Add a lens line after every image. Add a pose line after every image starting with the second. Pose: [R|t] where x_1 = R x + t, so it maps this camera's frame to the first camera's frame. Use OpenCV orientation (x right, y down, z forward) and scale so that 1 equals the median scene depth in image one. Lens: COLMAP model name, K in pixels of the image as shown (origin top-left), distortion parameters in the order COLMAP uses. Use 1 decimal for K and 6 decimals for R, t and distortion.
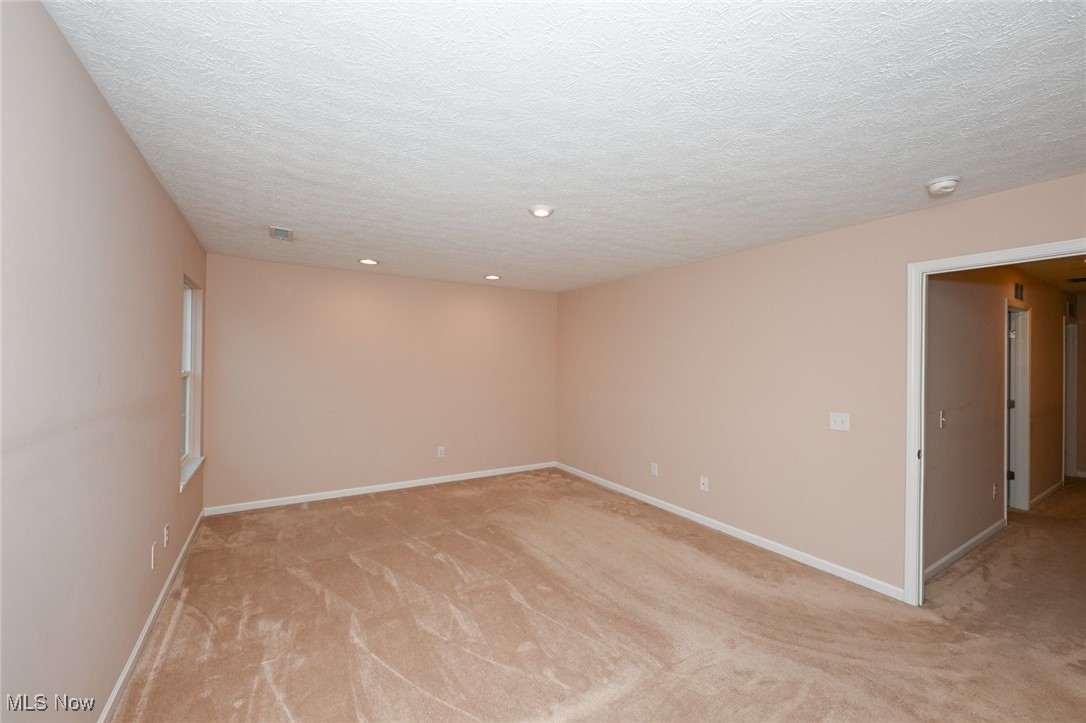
lens RADIAL K [[432.3, 0, 539.5], [0, 432.3, 357.9], [0, 0, 1]] dist [-0.000213, 0.000025]
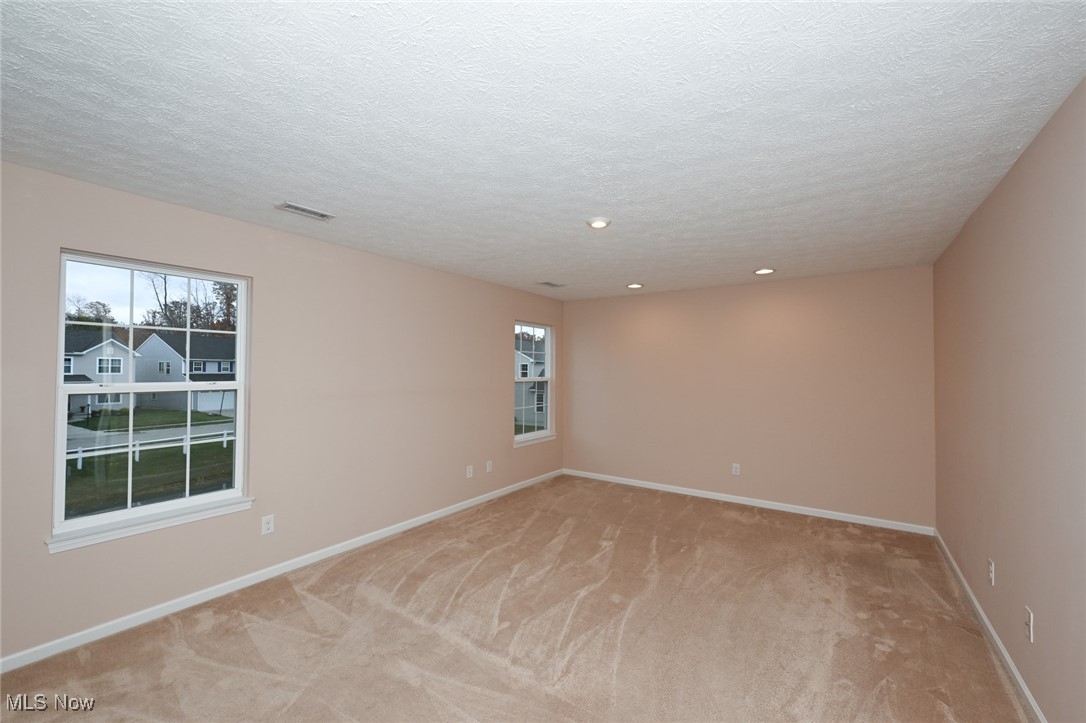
lens RADIAL K [[432.3, 0, 539.0], [0, 432.3, 362.8], [0, 0, 1]] dist [-0.000213, 0.000025]
pose [[0.396742, -0.026367, -0.917551, 0.729052], [0.001708, 0.999607, -0.027987, 0.022804], [0.917929, 0.009537, 0.396631, 0.383129]]
